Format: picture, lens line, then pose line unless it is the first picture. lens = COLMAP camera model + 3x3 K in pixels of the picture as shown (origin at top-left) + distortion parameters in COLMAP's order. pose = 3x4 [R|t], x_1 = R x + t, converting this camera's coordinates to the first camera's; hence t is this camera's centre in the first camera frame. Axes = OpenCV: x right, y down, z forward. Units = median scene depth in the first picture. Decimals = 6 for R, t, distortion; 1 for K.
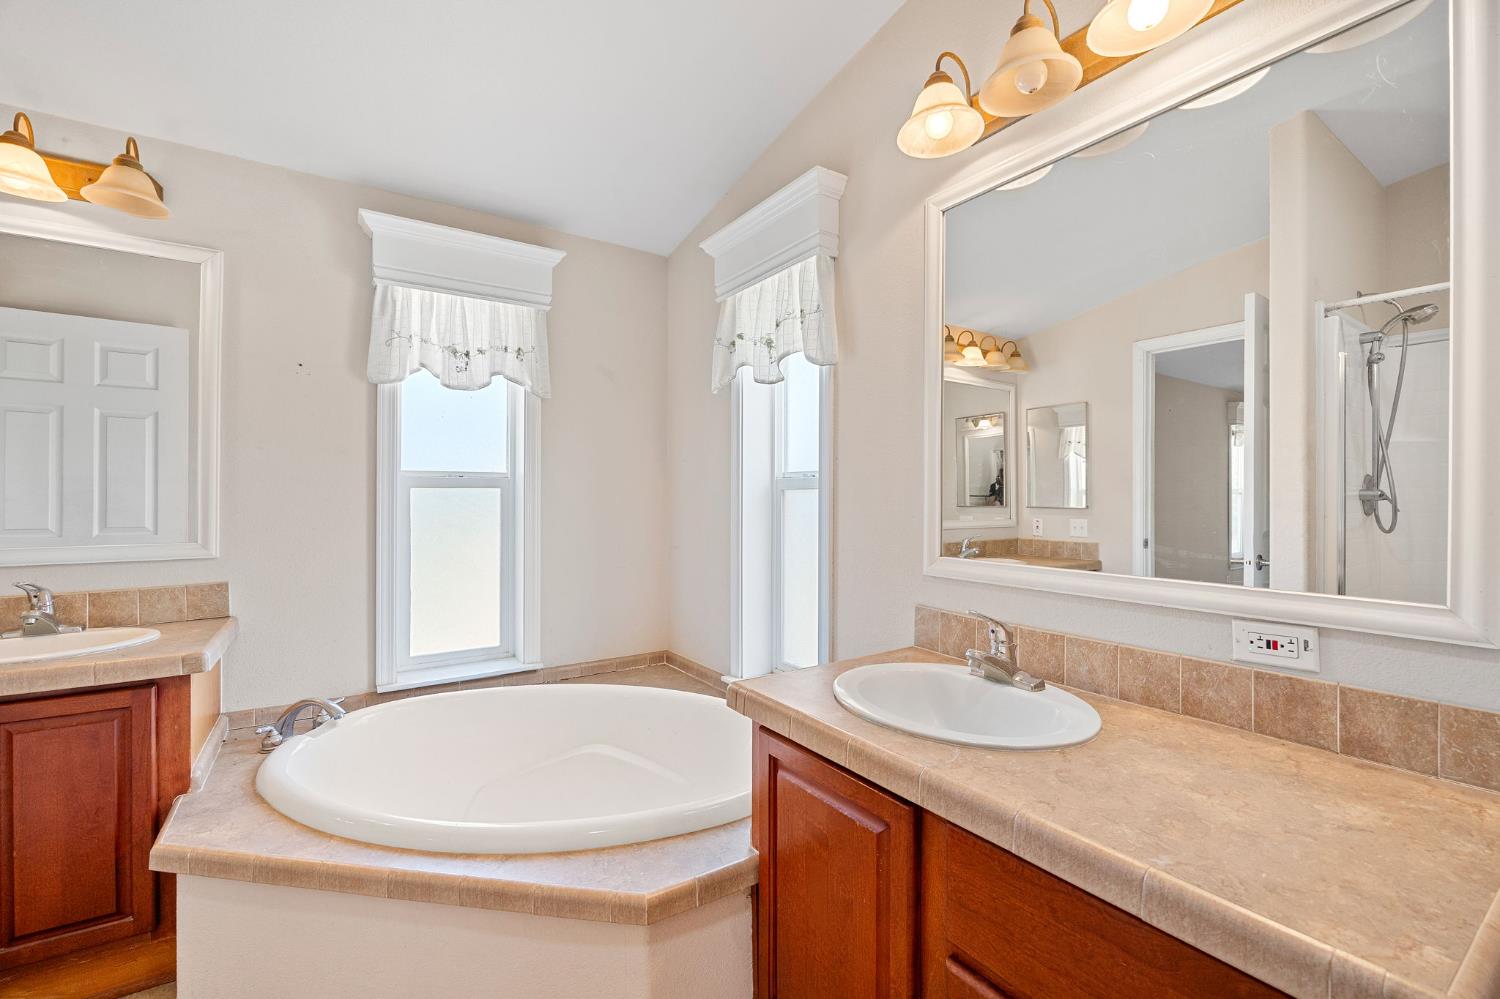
lens RADIAL K [[648.2, 0, 750.0], [0, 648.2, 499.5], [0, 0, 1]] dist [-0.001835, 0.000072]
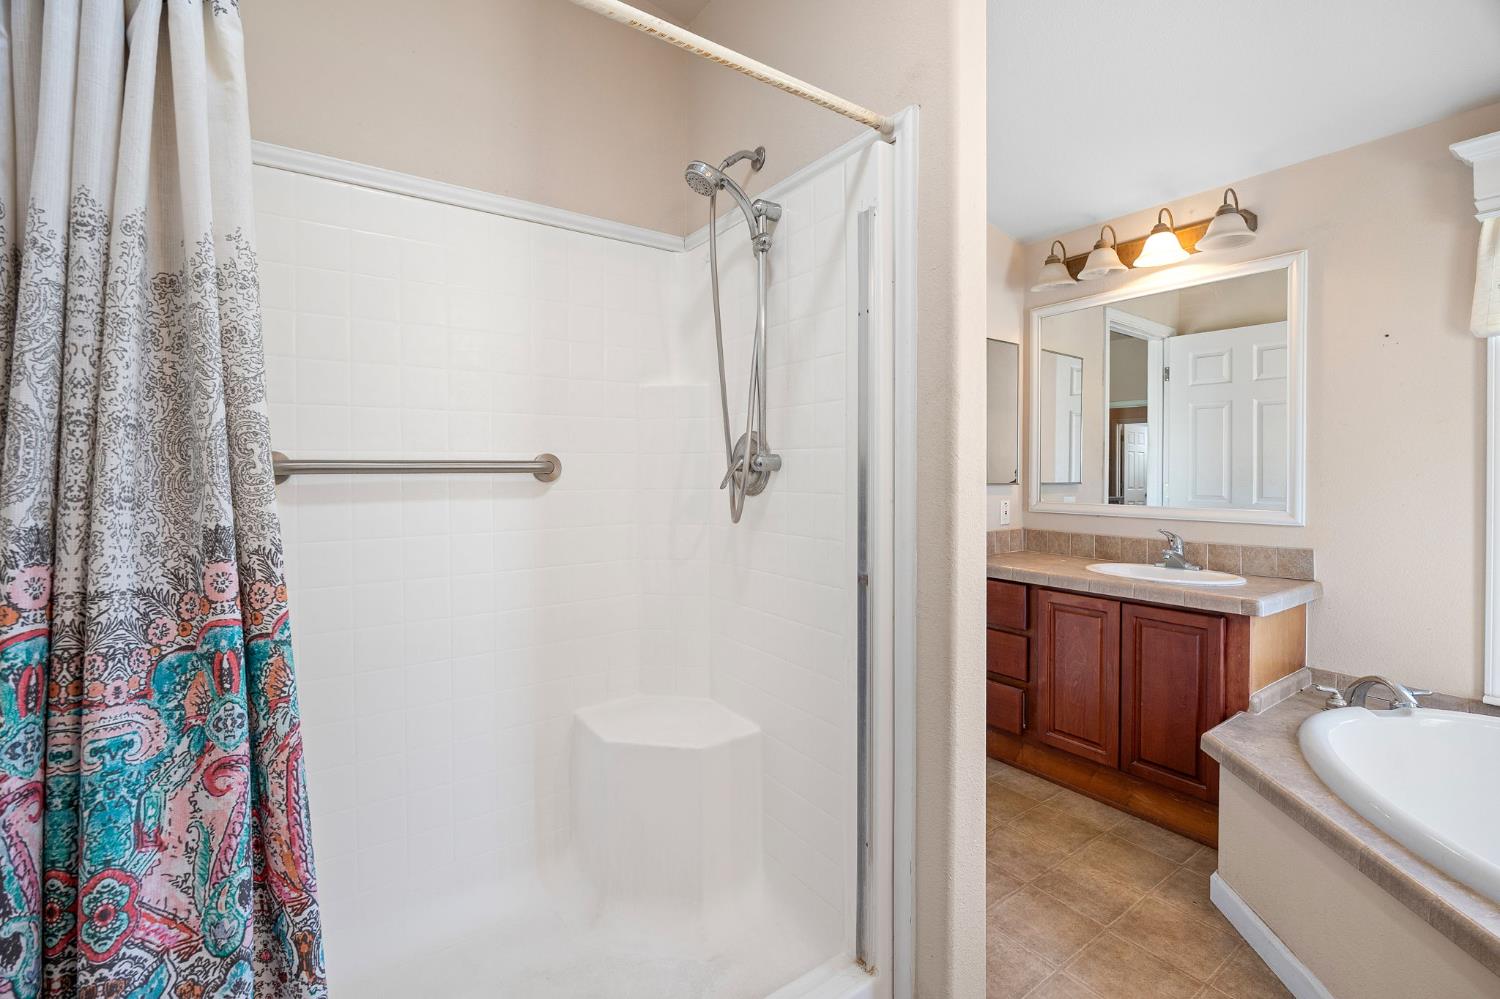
lens RADIAL K [[648.2, 0, 750.0], [0, 648.2, 499.5], [0, 0, 1]] dist [-0.001835, 0.000072]
pose [[0.025715, 0.040289, -0.998857, 0.297996], [-0.001981, 0.999188, 0.040251, 0.001597], [0.999667, 0.000944, 0.025773, 0.021438]]
